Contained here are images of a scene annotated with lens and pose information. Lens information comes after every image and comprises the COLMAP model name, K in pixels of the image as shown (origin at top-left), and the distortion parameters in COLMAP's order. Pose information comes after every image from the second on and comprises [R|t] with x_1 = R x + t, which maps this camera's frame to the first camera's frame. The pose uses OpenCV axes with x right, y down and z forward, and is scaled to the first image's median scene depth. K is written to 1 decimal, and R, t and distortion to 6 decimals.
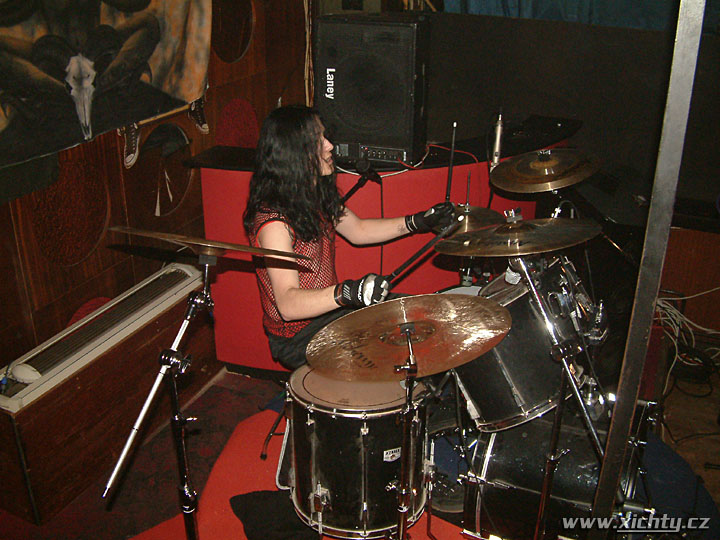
lens RADIAL K [[763.4, 0, 360.0], [0, 763.4, 270.0], [0, 0, 1]] dist [-0.231436, 0.186960]
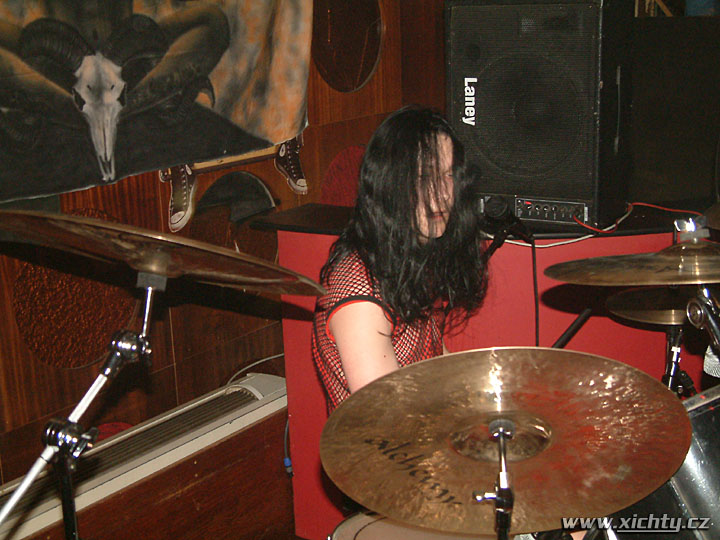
lens RADIAL K [[1095.5, 0, 360.0], [0, 1095.5, 270.0], [0, 0, 1]] dist [0.023453, 0.075198]
pose [[0.976225, 0.014249, -0.216289, 0.073993], [-0.050411, 0.985401, -0.162616, 0.054578], [0.210814, 0.169653, 0.962692, 0.090053]]
